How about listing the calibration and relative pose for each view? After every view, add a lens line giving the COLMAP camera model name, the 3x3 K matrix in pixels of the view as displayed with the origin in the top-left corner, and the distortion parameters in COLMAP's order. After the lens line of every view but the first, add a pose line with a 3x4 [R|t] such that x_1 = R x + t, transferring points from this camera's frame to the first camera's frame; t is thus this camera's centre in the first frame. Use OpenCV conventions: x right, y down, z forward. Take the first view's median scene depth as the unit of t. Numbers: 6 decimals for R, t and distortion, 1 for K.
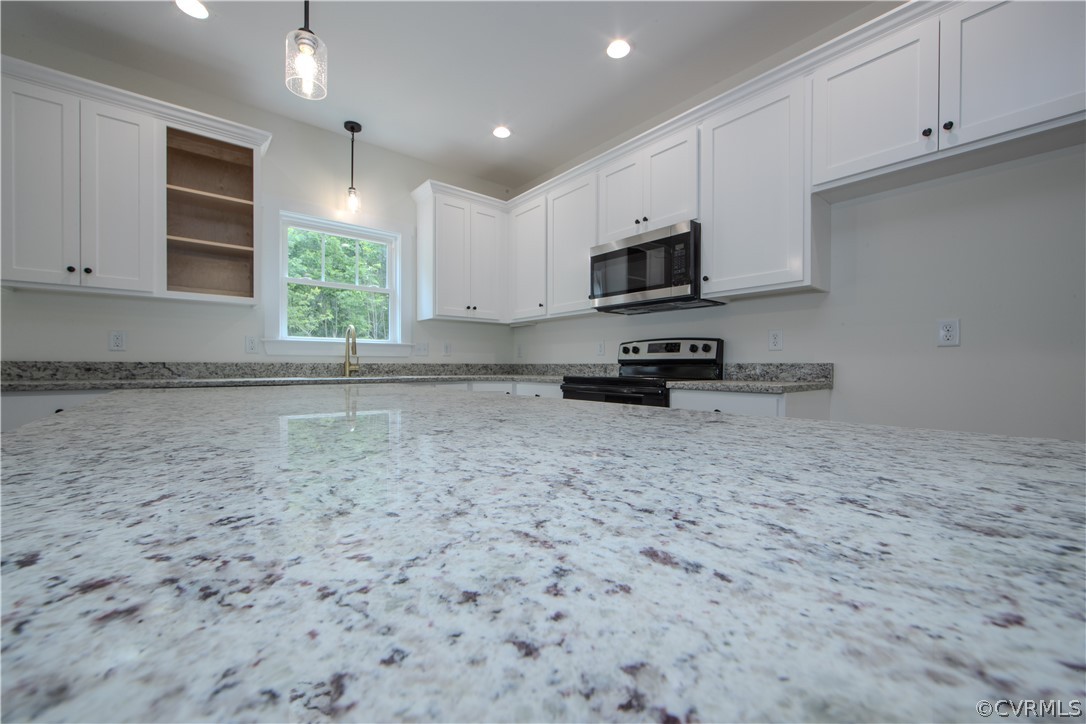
lens RADIAL K [[431.4, 0, 530.1], [0, 431.4, 368.5], [0, 0, 1]] dist [-0.007133, -0.000069]
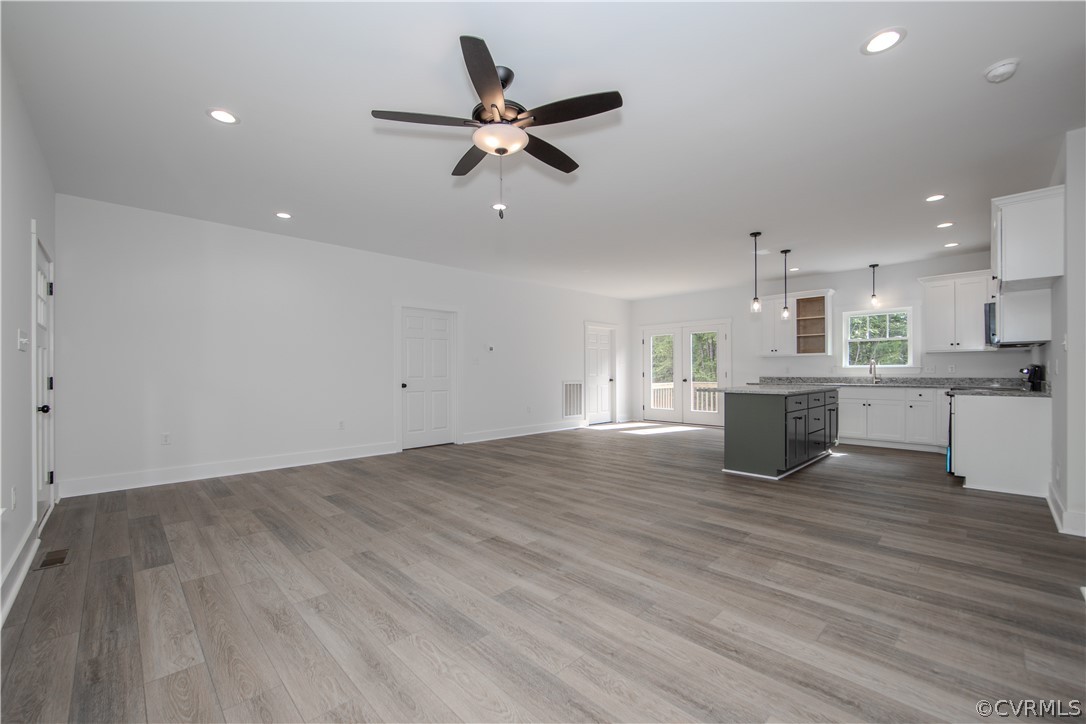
lens RADIAL K [[441.8, 0, 538.3], [0, 441.8, 370.3], [0, 0, 1]] dist [-0.001278, -0.000023]
pose [[0.100356, -0.004392, -0.994942, 1.811924], [-0.001194, 0.999989, -0.004535, -0.041671], [0.994951, 0.001643, 0.100349, -0.984317]]
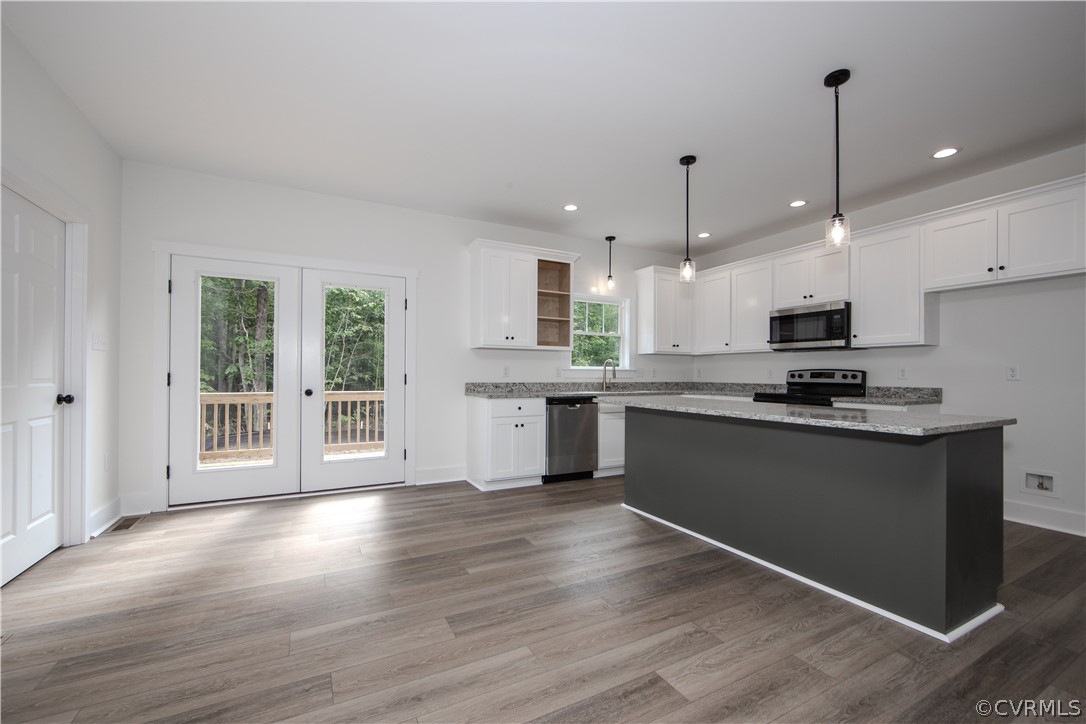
lens RADIAL K [[441.8, 0, 538.3], [0, 441.8, 370.3], [0, 0, 1]] dist [-0.001278, -0.000023]
pose [[0.982169, 0.003268, -0.187971, -0.418453], [-0.006263, 0.999863, -0.015343, -0.036400], [0.187895, 0.016247, 0.982055, -0.800097]]
